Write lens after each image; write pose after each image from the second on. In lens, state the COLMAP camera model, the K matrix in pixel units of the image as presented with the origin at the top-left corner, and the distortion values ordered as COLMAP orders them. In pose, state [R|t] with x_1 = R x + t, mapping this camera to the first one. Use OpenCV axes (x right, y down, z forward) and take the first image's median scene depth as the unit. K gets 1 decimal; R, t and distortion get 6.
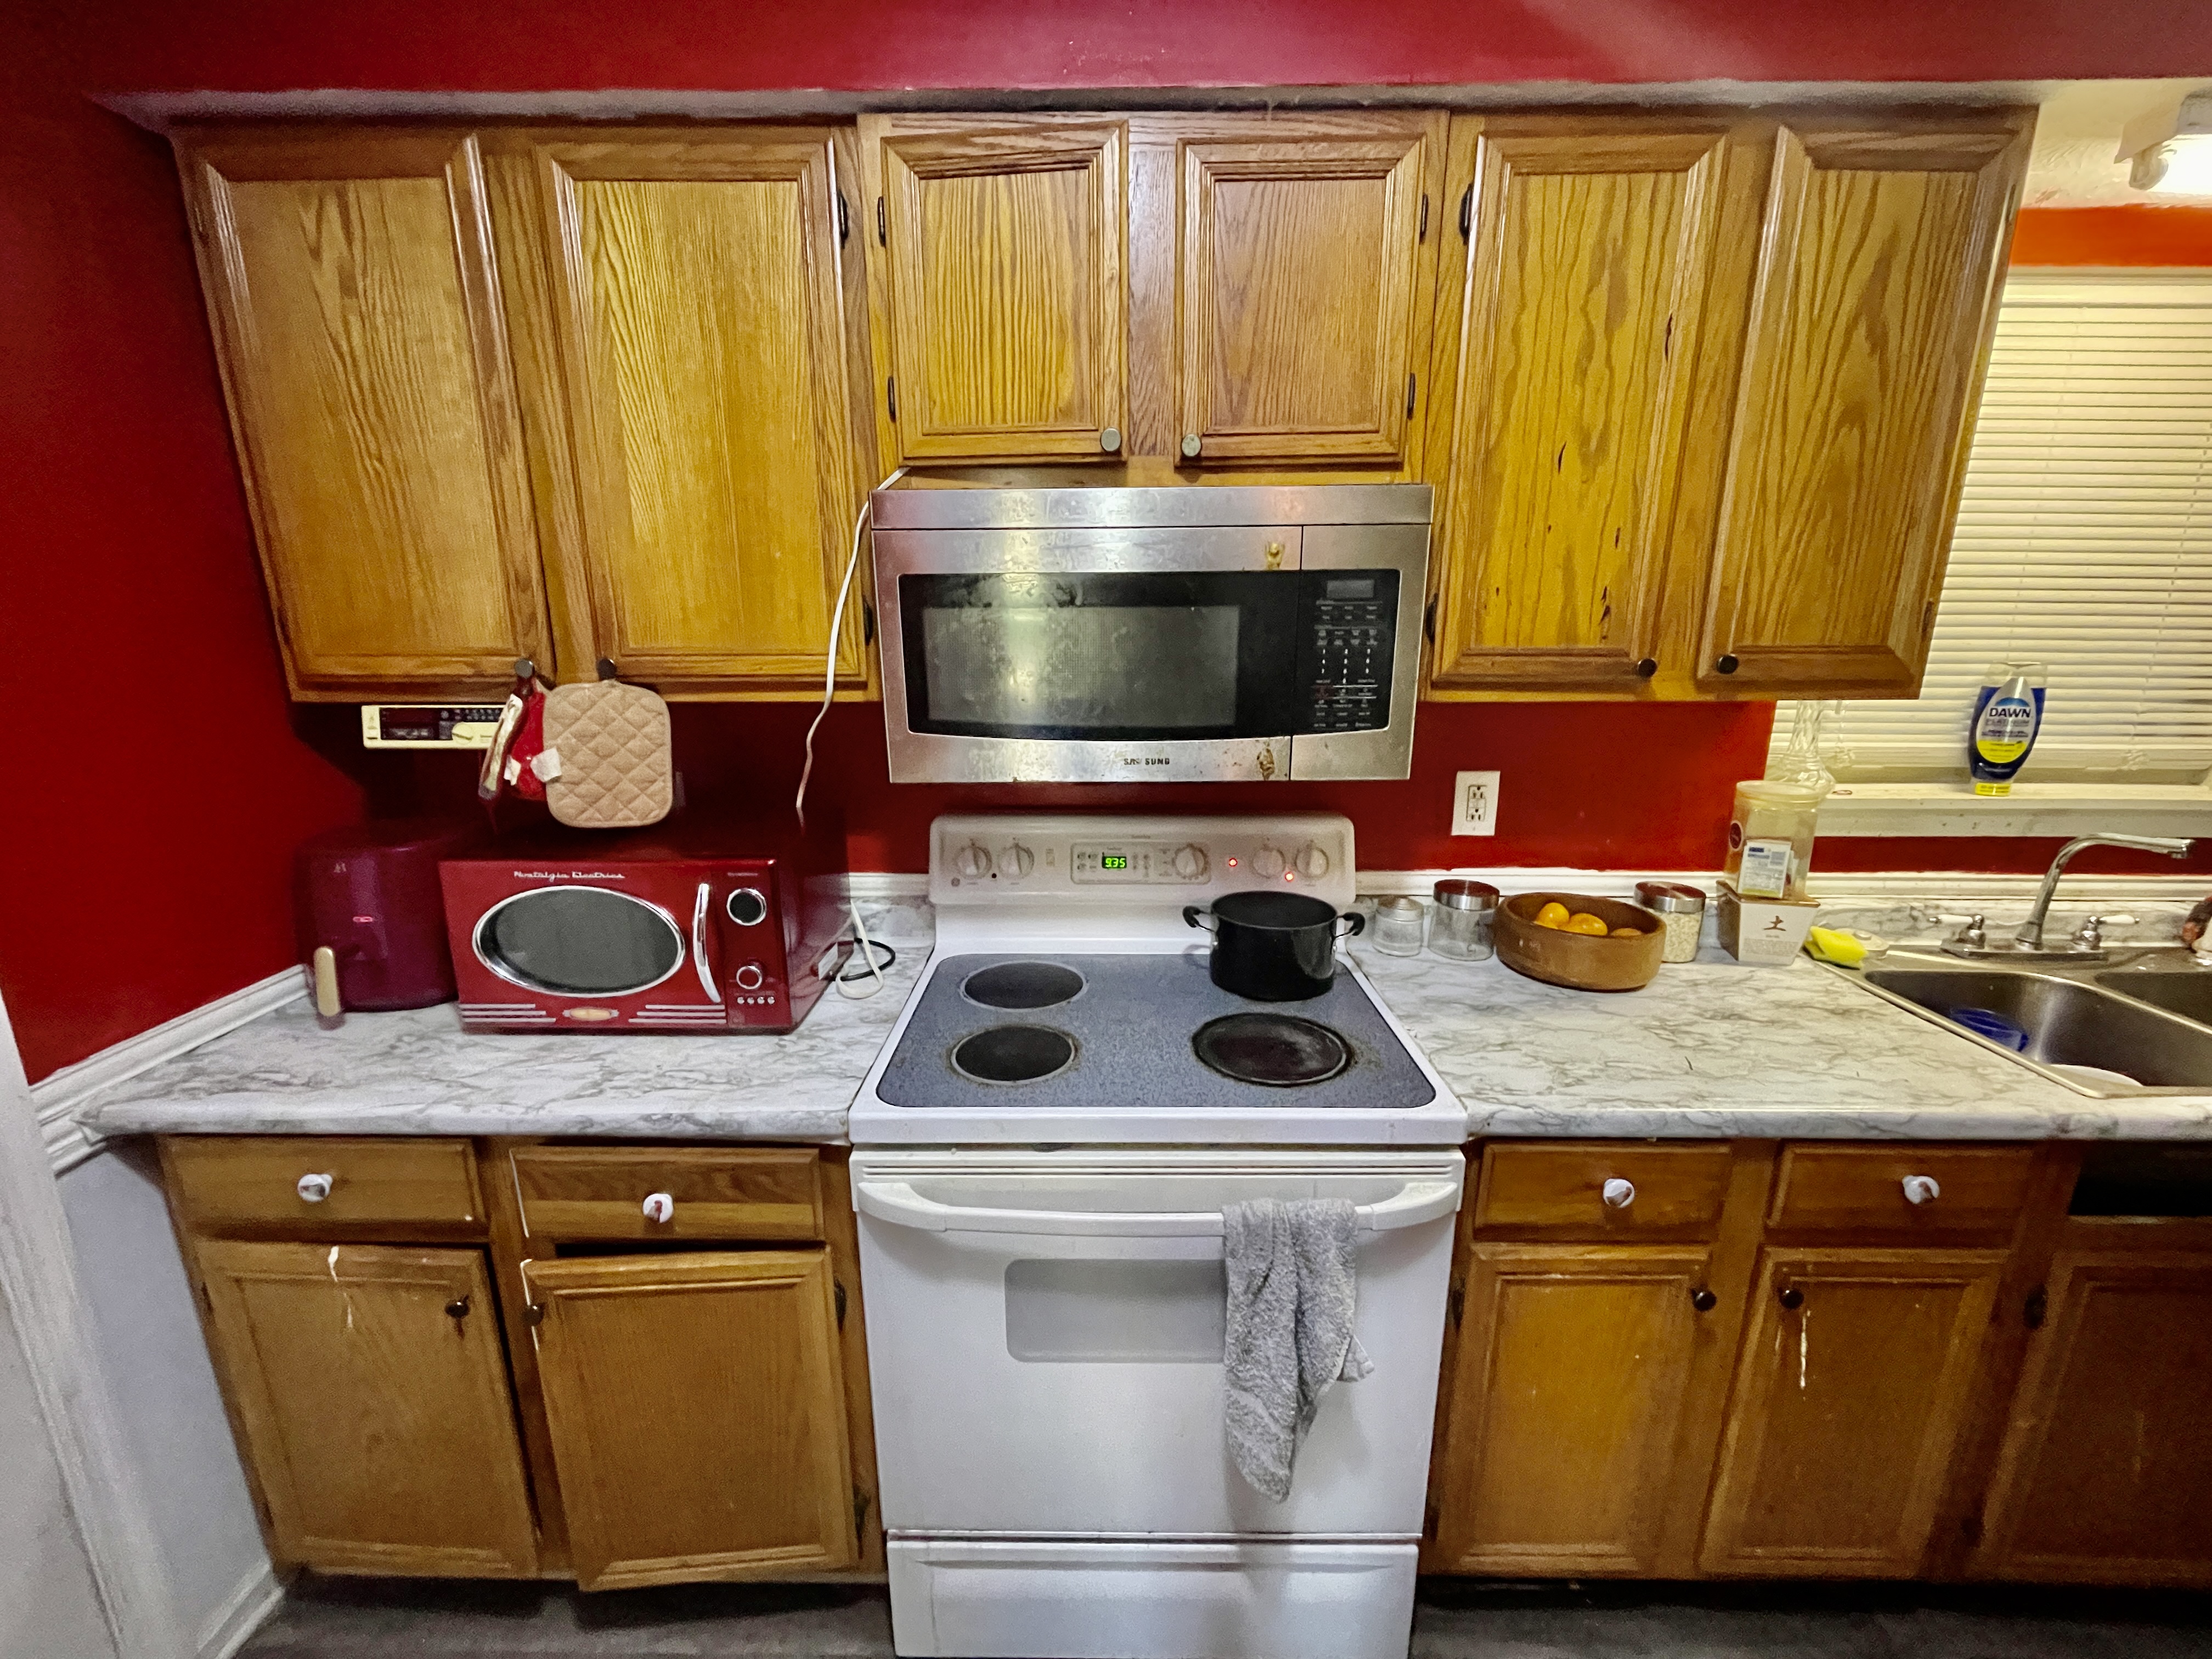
lens RADIAL K [[889.9, 0, 1101.0], [0, 889.9, 831.4], [0, 0, 1]] dist [-0.003401, 0.000403]
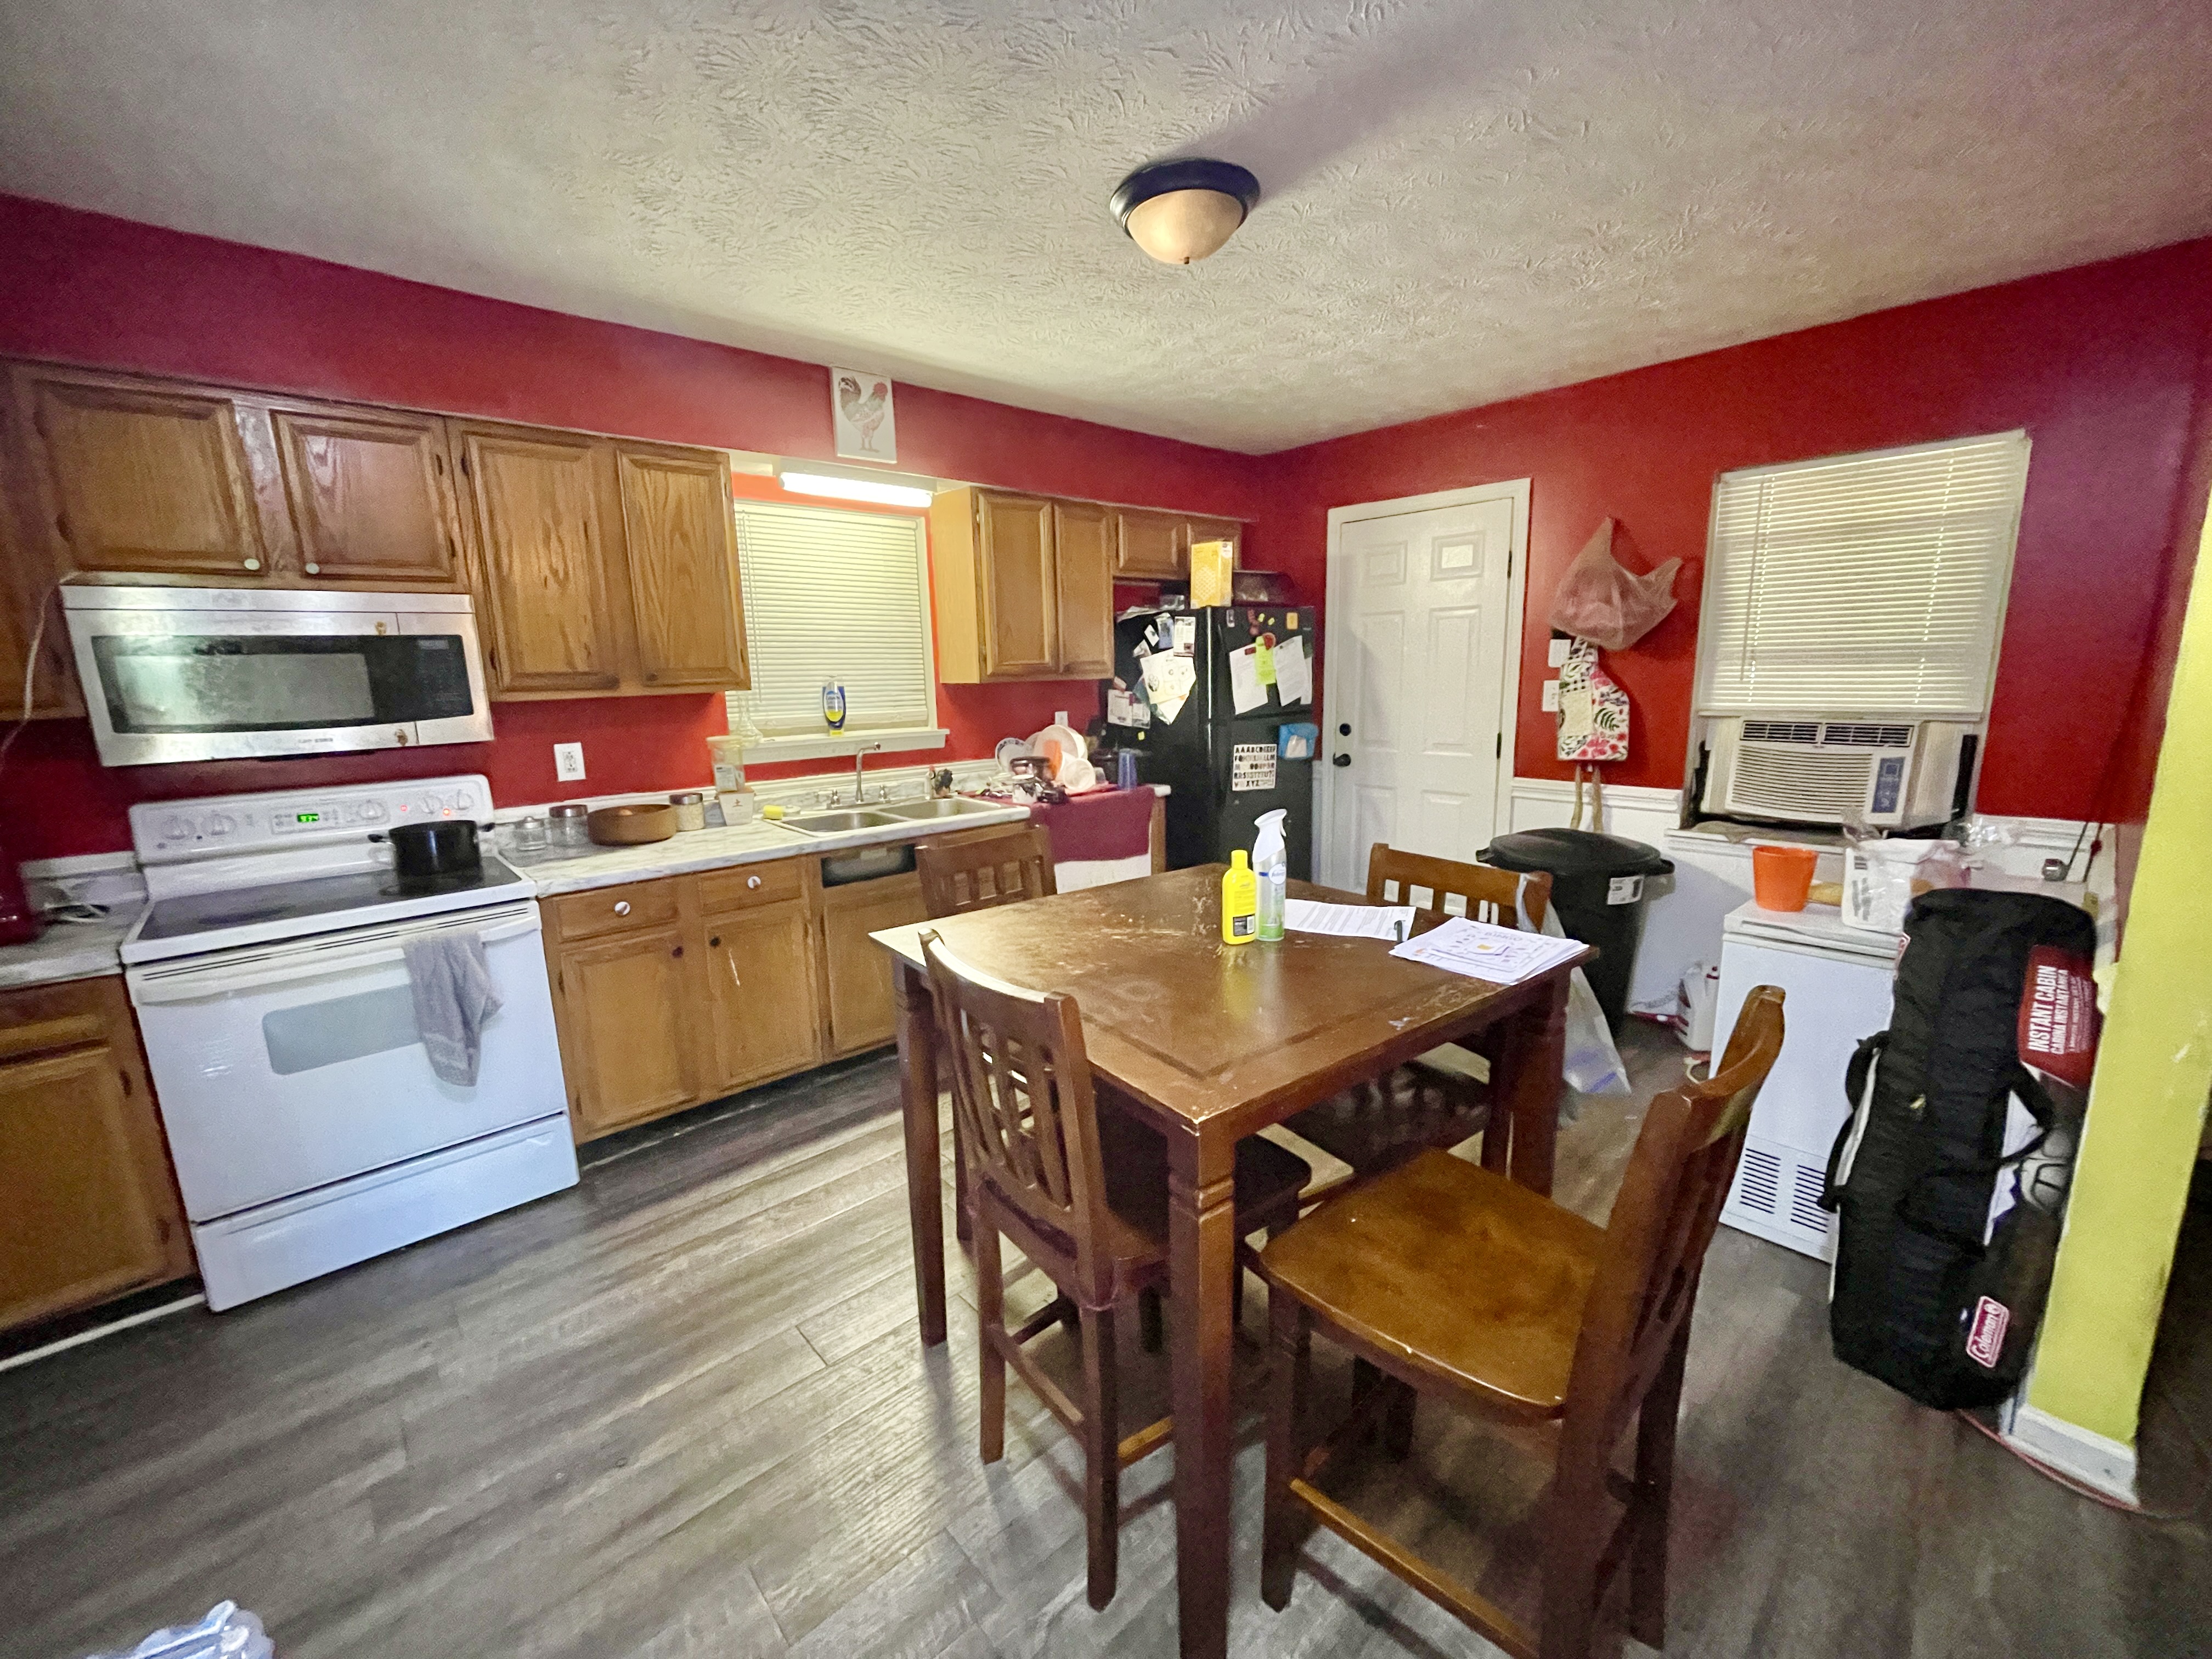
lens RADIAL K [[889.9, 0, 1100.1], [0, 889.9, 840.3], [0, 0, 1]] dist [-0.003401, 0.000403]
pose [[0.740710, -0.145489, 0.655882, 0.018341], [0.174728, 0.984392, 0.021034, 0.286657], [-0.648706, 0.099021, 0.754570, -1.076317]]
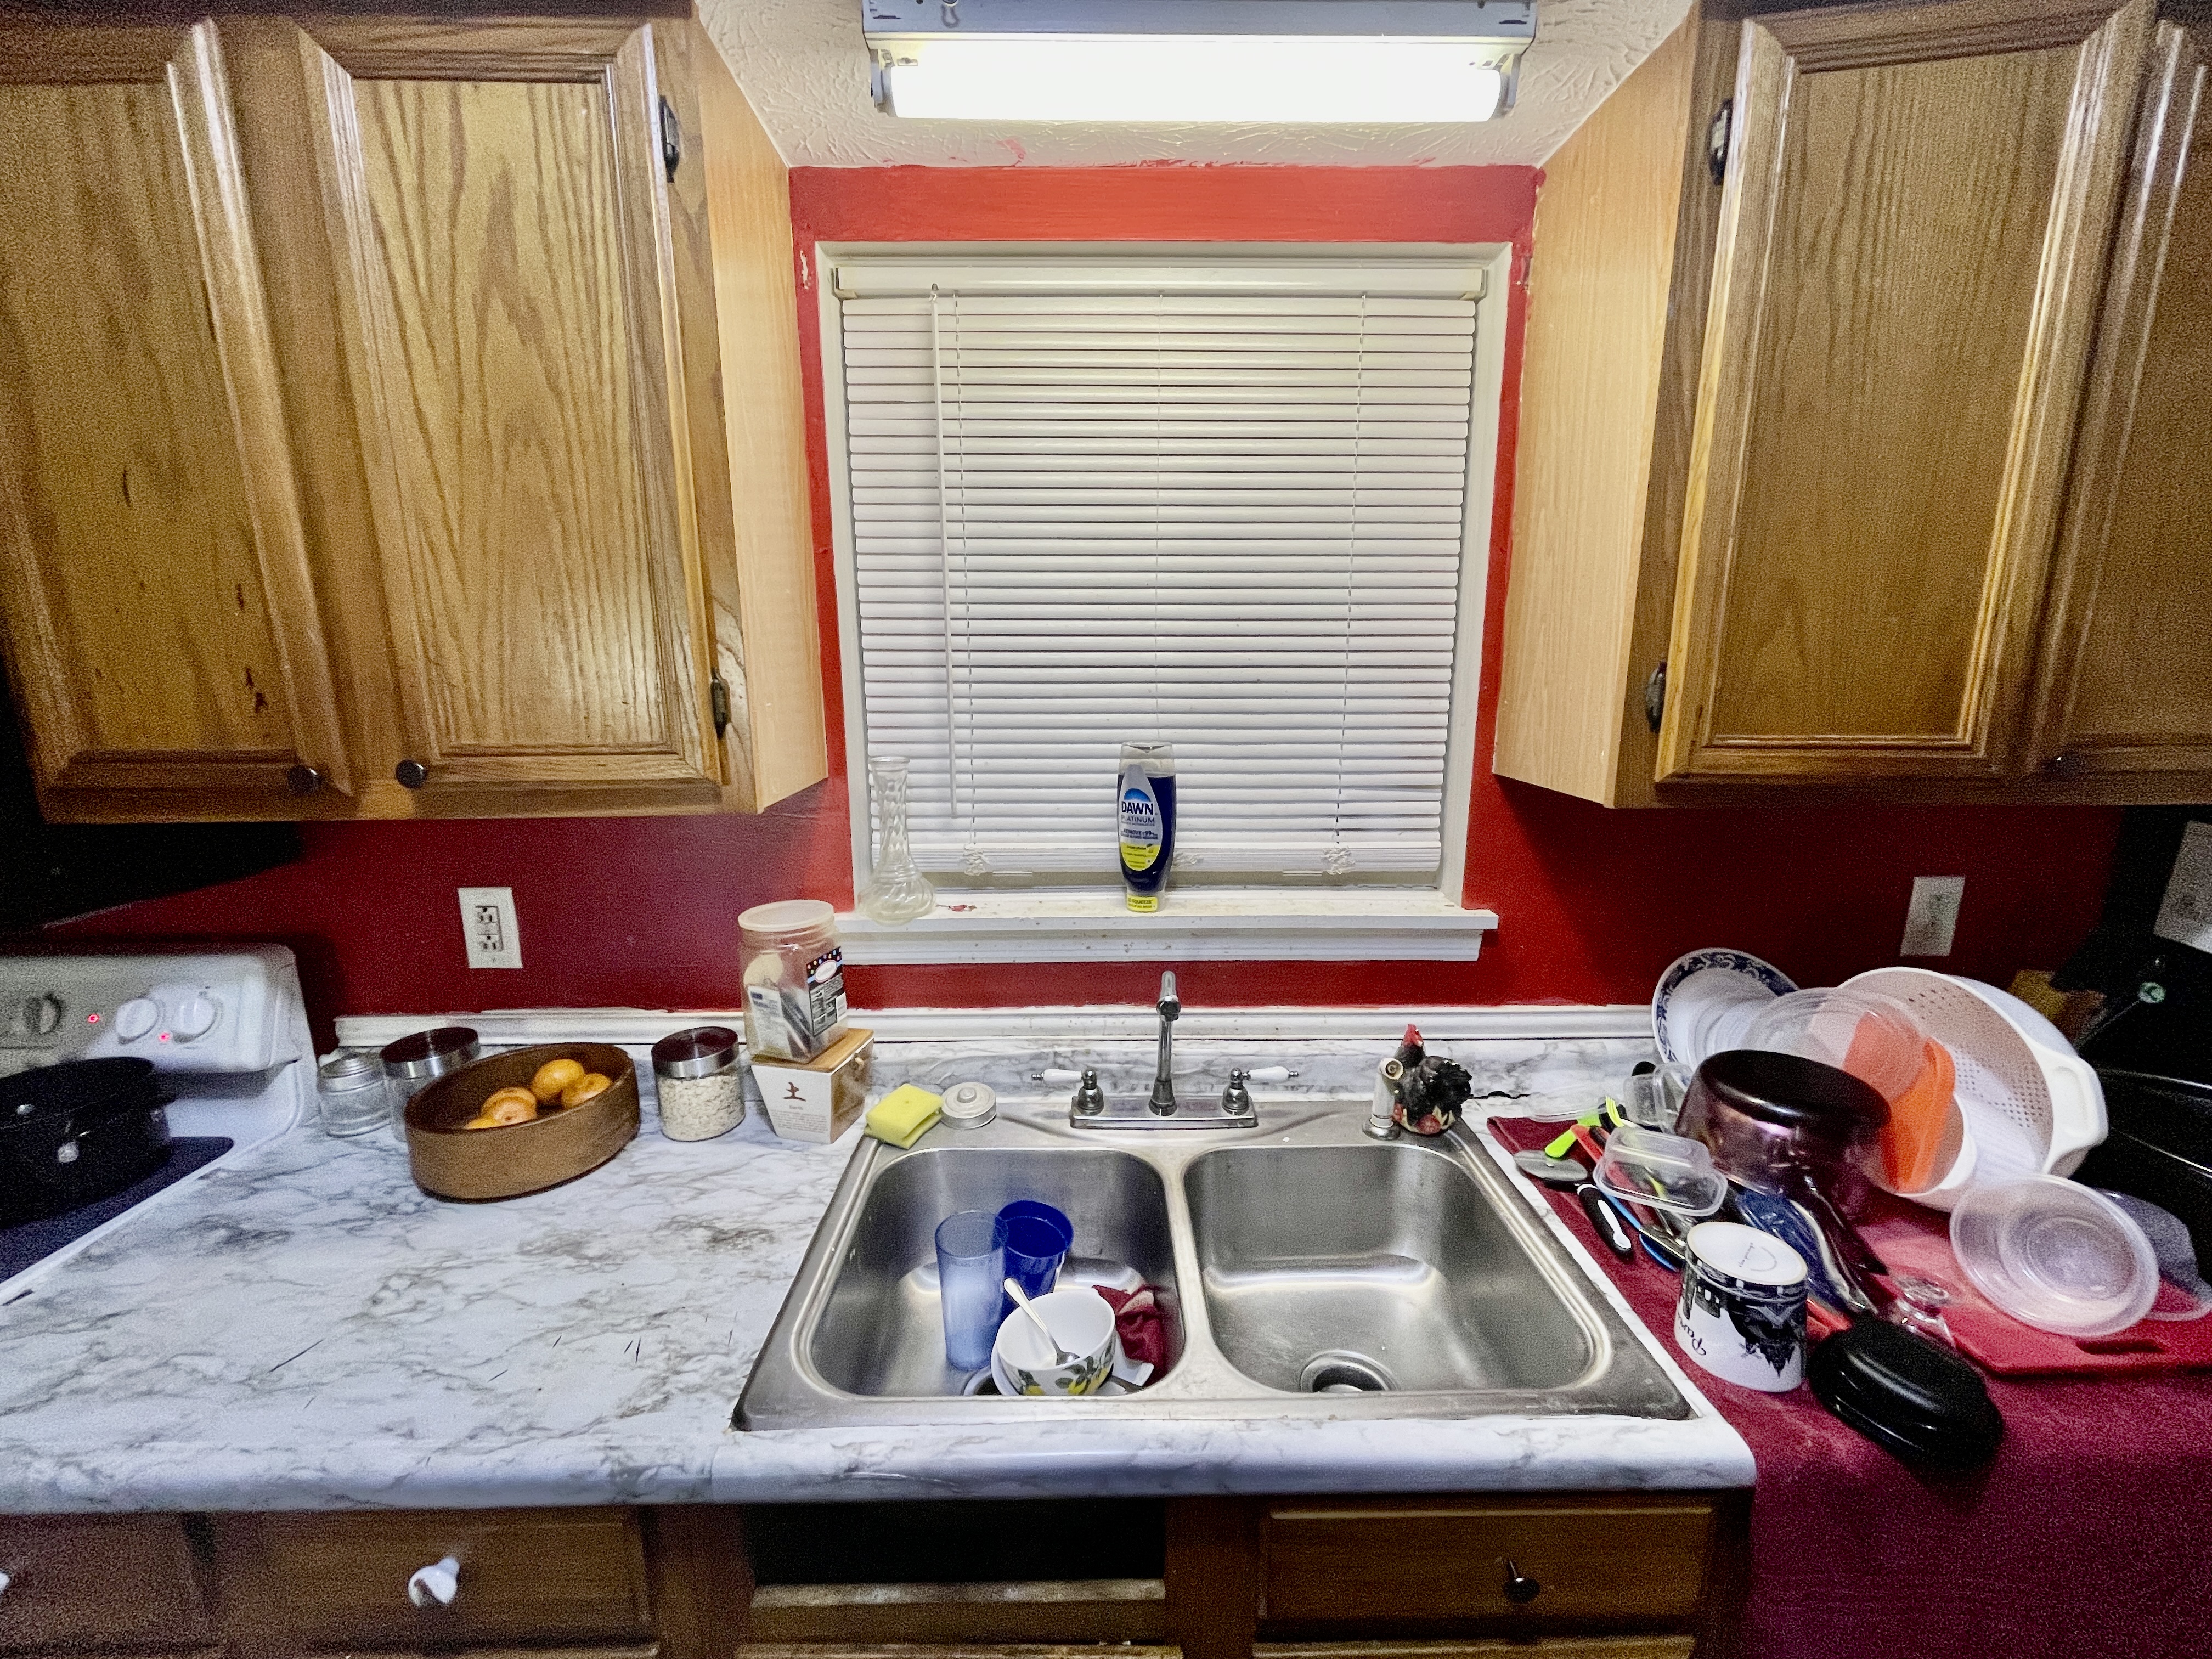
lens RADIAL K [[889.9, 0, 1106.6], [0, 889.9, 830.7], [0, 0, 1]] dist [-0.003401, 0.000403]
pose [[0.999585, -0.011297, 0.026512, 0.992025], [0.012134, 0.999426, -0.031641, -0.090000], [-0.026139, 0.031949, 0.999148, 0.220405]]
